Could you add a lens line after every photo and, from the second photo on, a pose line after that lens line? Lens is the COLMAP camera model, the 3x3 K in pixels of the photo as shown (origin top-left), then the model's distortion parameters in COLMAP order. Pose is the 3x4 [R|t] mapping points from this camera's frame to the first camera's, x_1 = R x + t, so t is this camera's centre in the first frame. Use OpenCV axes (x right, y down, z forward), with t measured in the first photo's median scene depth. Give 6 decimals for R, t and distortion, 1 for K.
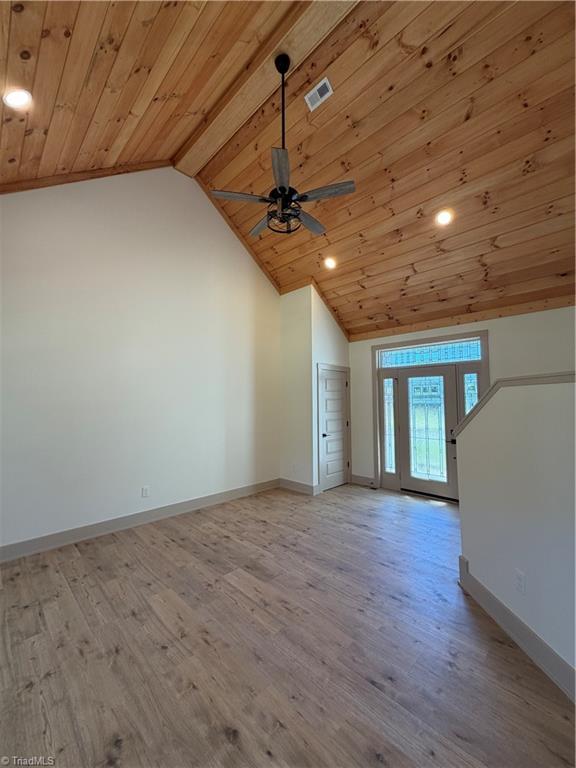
lens RADIAL K [[304.1, 0, 288.0], [0, 304.1, 384.0], [0, 0, 1]] dist [-0.000230, 0.000156]
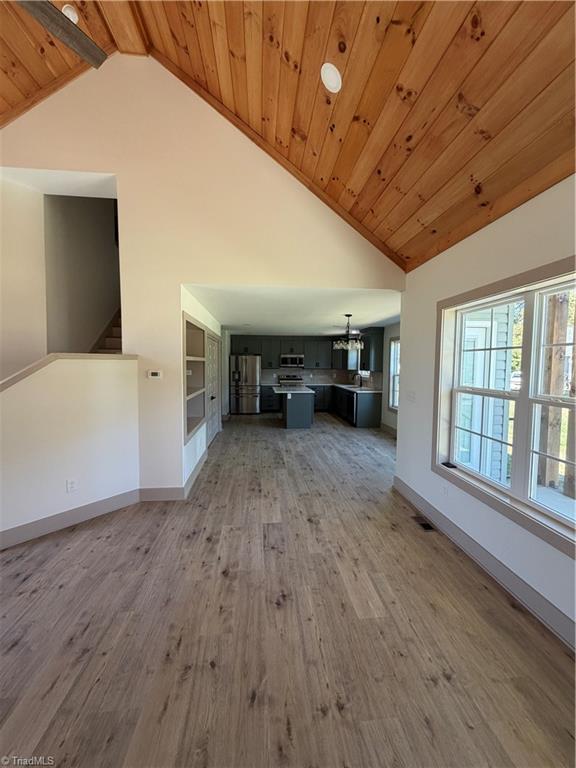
lens RADIAL K [[325.3, 0, 288.0], [0, 325.3, 384.0], [0, 0, 1]] dist [-0.000111, -0.000059]
pose [[-0.772366, -0.044393, 0.633624, -1.343093], [-0.042870, 0.998923, 0.017729, 0.068214], [-0.633729, -0.013470, -0.773438, 1.911487]]
